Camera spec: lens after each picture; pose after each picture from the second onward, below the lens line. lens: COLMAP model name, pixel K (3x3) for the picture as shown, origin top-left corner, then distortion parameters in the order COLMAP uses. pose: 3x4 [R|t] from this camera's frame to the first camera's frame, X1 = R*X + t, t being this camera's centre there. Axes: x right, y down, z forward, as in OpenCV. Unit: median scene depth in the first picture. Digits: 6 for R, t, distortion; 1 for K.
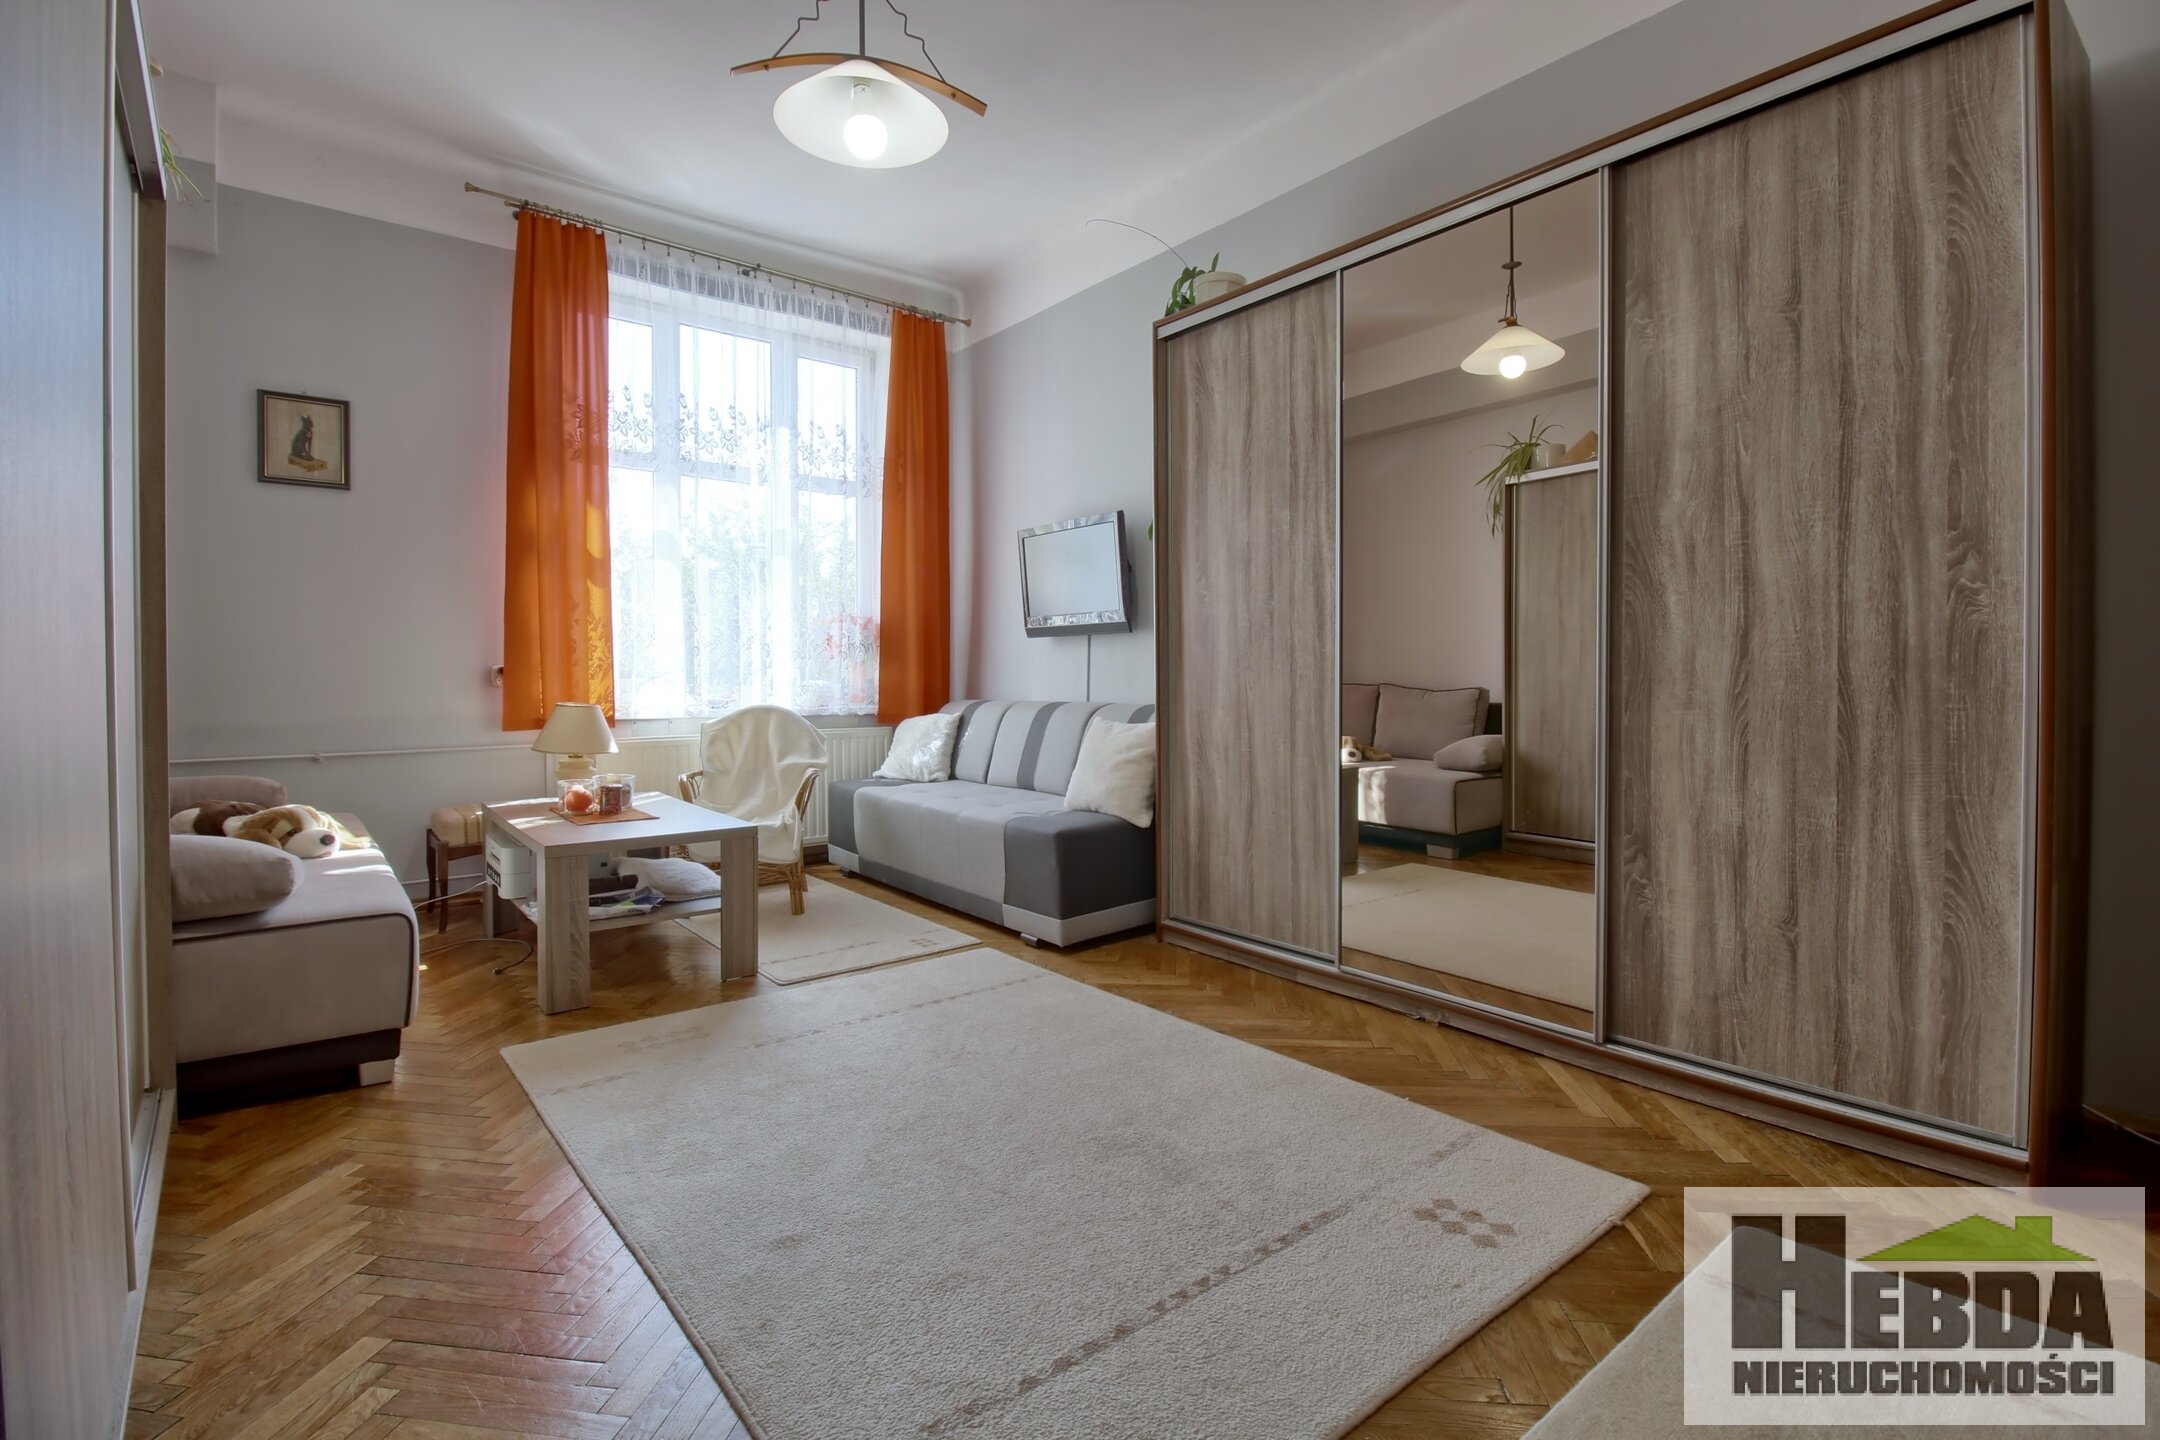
lens RADIAL K [[1004.8, 0, 1092.0], [0, 1004.8, 702.5], [0, 0, 1]] dist [-0.003763, -0.007410]
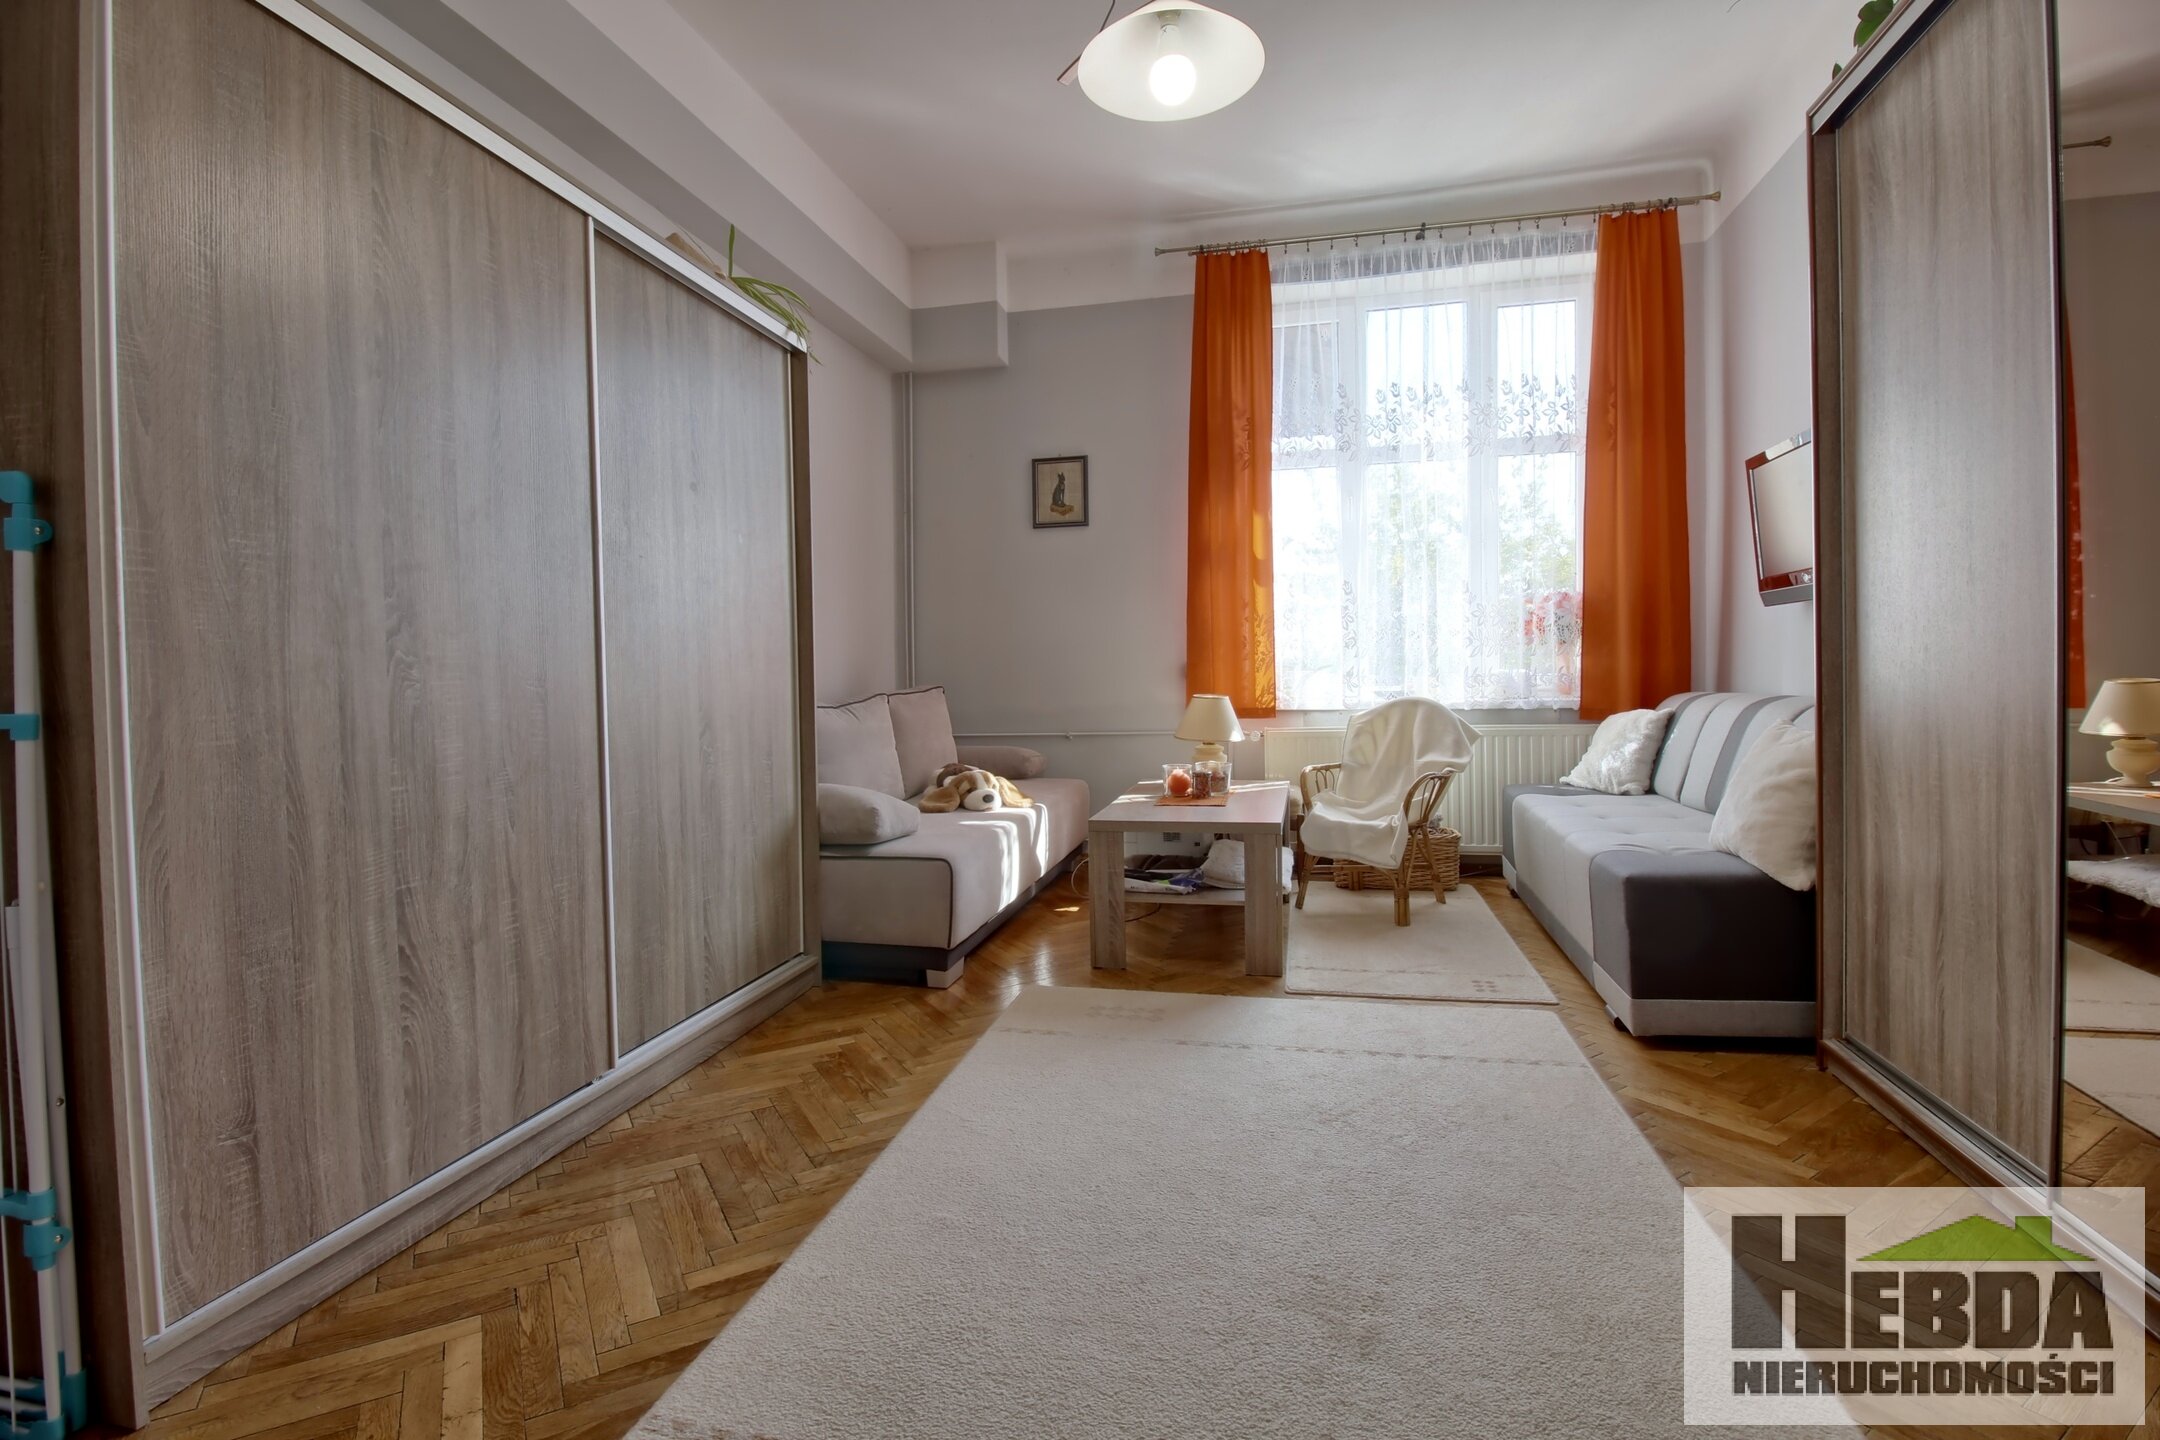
lens RADIAL K [[1004.8, 0, 1088.7], [0, 1004.8, 704.7], [0, 0, 1]] dist [-0.003763, -0.007410]
pose [[0.609927, 0.013938, -0.792335, 0.258668], [-0.002292, 0.999872, 0.015824, -0.005183], [0.792454, -0.007836, 0.609881, 0.213545]]
